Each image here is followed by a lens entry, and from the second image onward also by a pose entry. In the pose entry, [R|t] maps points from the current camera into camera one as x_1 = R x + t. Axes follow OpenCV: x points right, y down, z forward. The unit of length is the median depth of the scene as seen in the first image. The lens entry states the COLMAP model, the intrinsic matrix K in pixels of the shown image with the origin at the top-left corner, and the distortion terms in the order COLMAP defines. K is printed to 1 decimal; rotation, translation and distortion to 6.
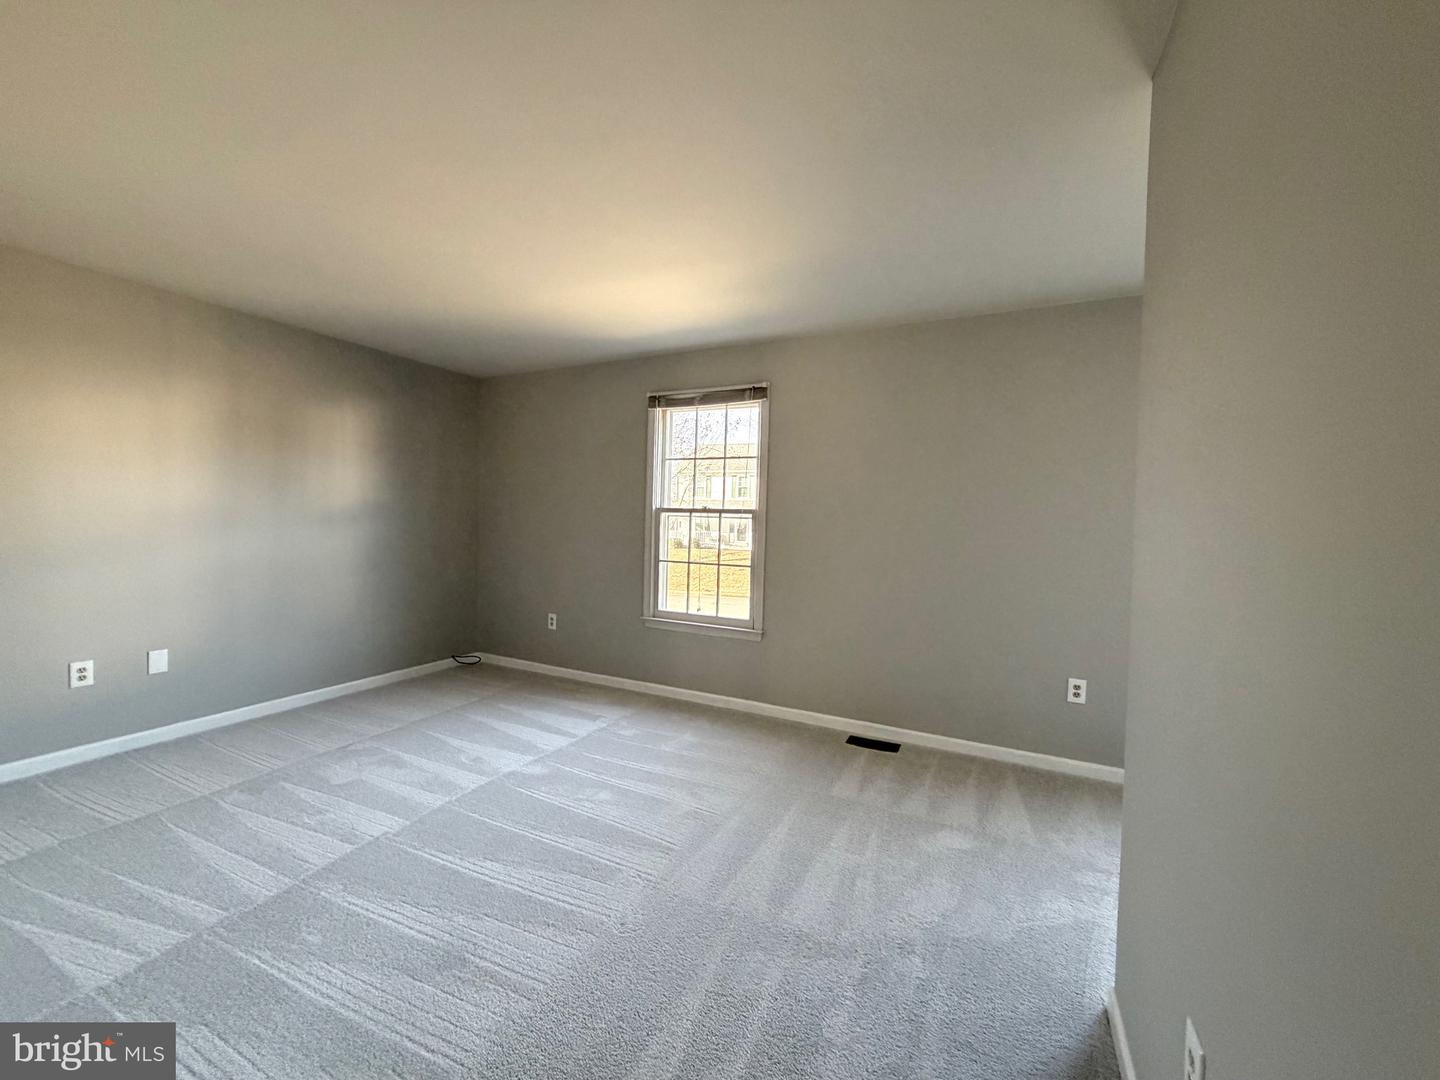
lens RADIAL K [[579.8, 0, 730.8], [0, 579.8, 541.3], [0, 0, 1]] dist [-0.004431, 0.000224]
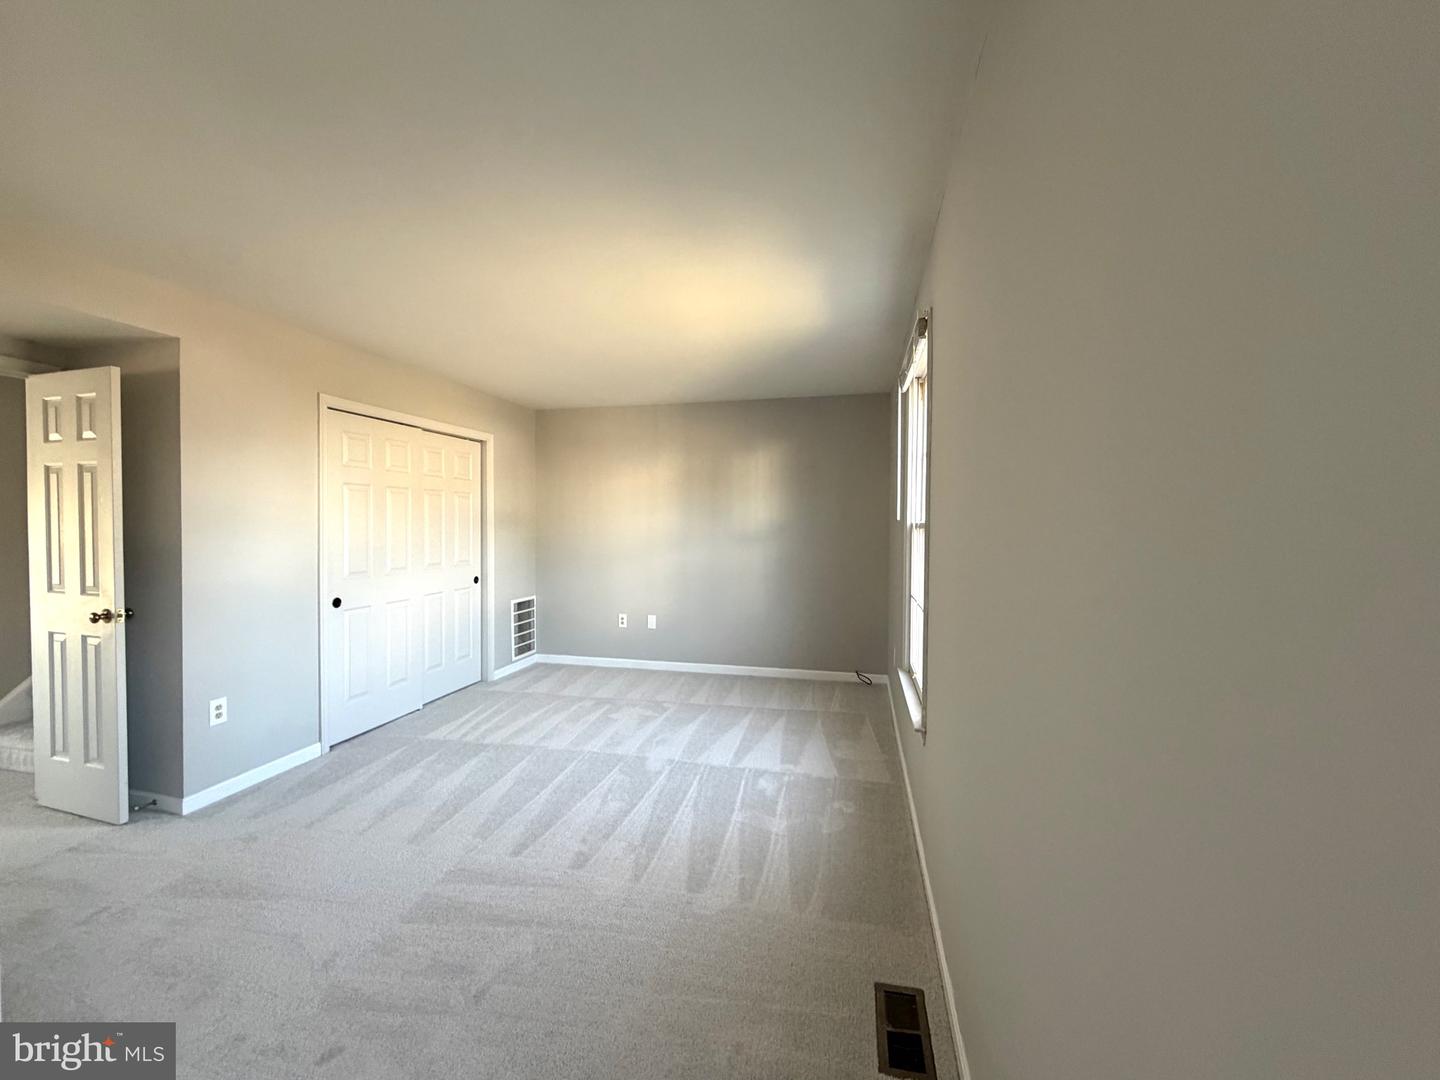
lens RADIAL K [[579.8, 0, 721.3], [0, 579.8, 536.3], [0, 0, 1]] dist [-0.004431, 0.000224]
pose [[0.199934, -0.004686, -0.979798, 0.724491], [-0.032400, 0.999410, -0.011391, -0.032907], [0.979274, 0.034023, 0.199664, 0.827322]]
